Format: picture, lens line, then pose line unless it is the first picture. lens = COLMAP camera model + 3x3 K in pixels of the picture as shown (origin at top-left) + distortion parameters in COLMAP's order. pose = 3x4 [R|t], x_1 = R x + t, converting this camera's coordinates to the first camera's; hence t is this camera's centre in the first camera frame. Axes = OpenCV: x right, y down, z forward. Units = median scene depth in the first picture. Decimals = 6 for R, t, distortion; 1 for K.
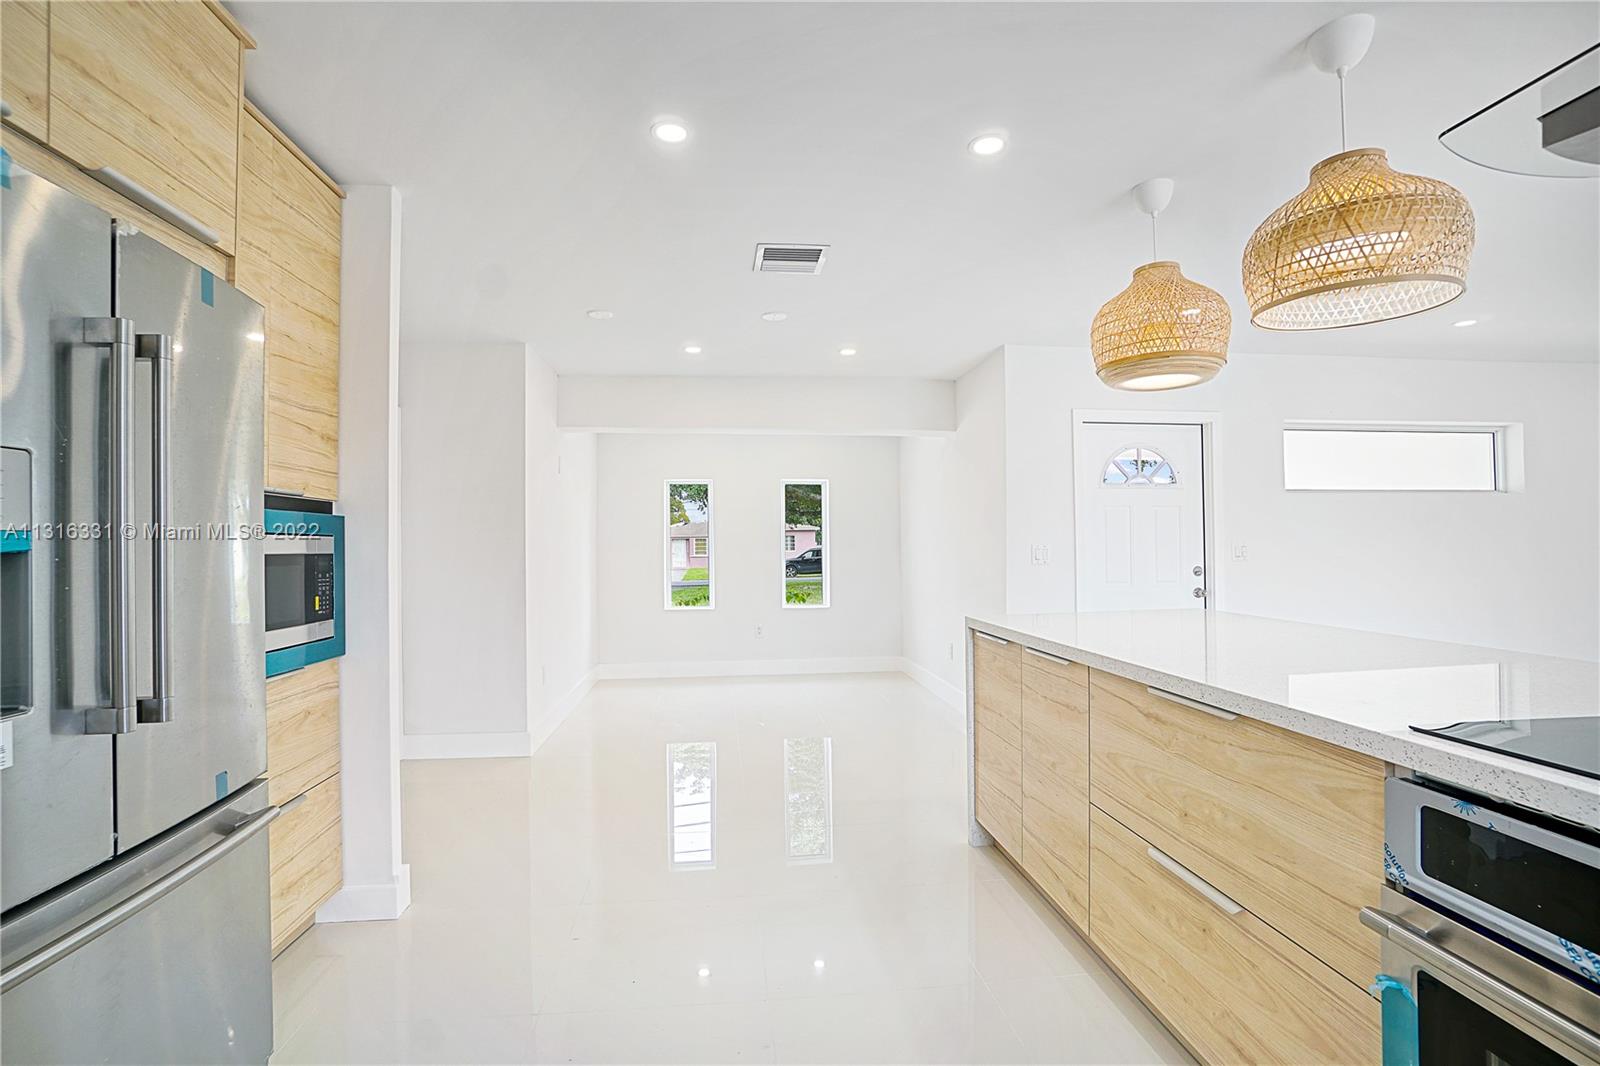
lens RADIAL K [[755.7, 0, 800.0], [0, 755.7, 533.0], [0, 0, 1]] dist [-0.000779, -0.000051]
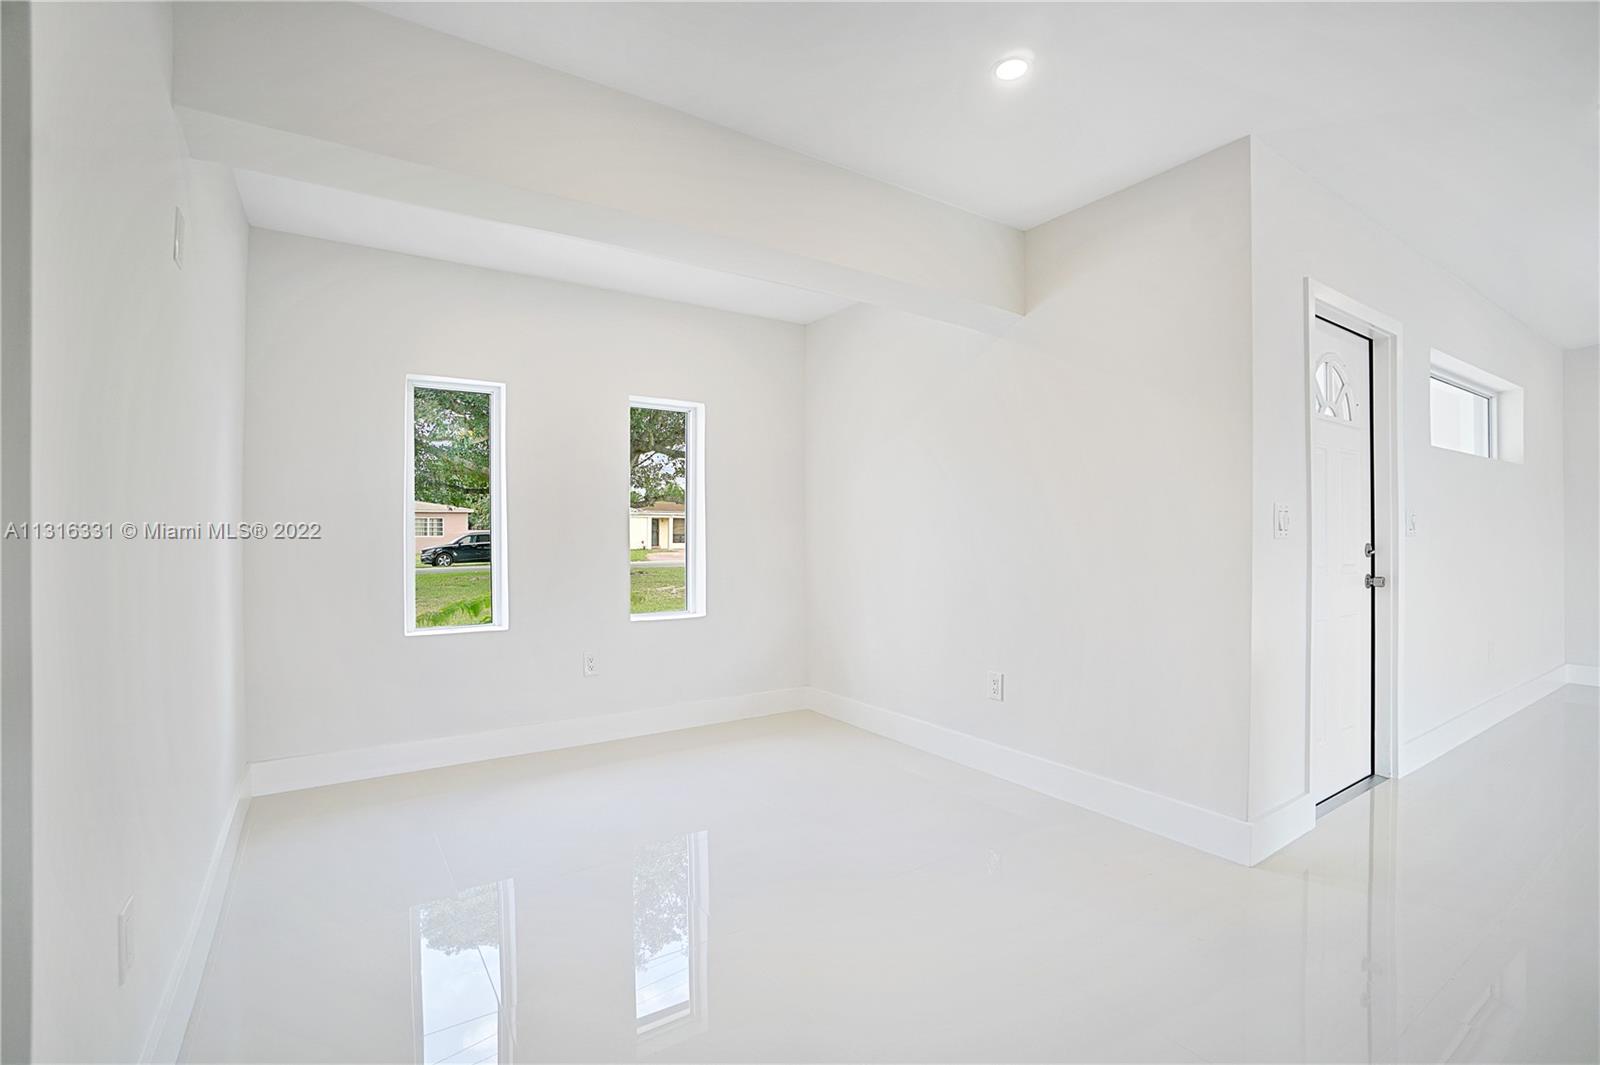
lens RADIAL K [[729.8, 0, 800.0], [0, 729.8, 532.5], [0, 0, 1]] dist [-0.025768, -0.000031]
pose [[0.882261, 0.007946, 0.470693, -0.168182], [-0.014547, 0.999840, 0.010388, 0.024746], [-0.470535, -0.016013, 0.882236, 0.442319]]
